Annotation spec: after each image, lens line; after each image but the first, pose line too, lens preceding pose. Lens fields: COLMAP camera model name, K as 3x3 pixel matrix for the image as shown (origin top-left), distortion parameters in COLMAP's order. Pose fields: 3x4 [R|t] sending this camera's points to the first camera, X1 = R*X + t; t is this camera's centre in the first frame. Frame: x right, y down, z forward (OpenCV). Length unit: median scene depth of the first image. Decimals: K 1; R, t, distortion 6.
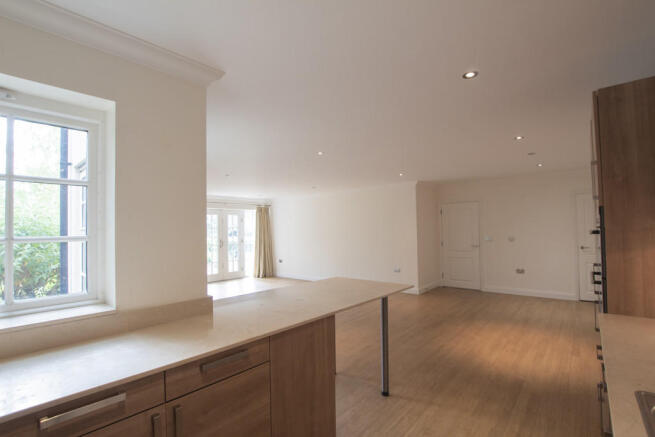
lens RADIAL K [[307.4, 0, 331.3], [0, 307.4, 219.4], [0, 0, 1]] dist [-0.006308, -0.000833]
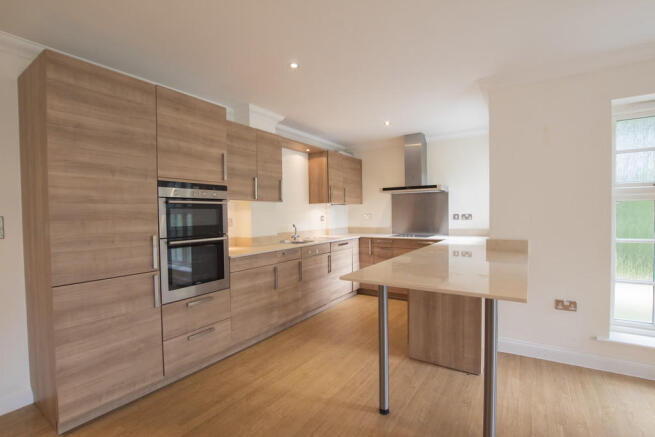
lens RADIAL K [[307.4, 0, 326.4], [0, 307.4, 220.3], [0, 0, 1]] dist [-0.006308, -0.000833]
pose [[-0.992661, 0.036021, -0.115441, 0.345583], [0.037109, 0.999285, -0.007282, 0.096390], [0.115096, -0.011513, -0.993288, 1.551543]]
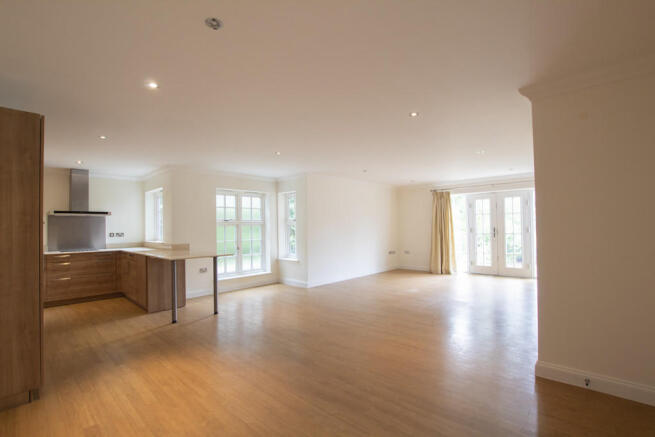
lens RADIAL K [[307.4, 0, 325.1], [0, 307.4, 223.6], [0, 0, 1]] dist [-0.006308, -0.000833]
pose [[-0.066603, 0.012441, -0.997702, 1.553225], [0.050395, 0.998688, 0.009090, 0.067189], [0.996506, -0.049674, -0.067143, 1.730491]]
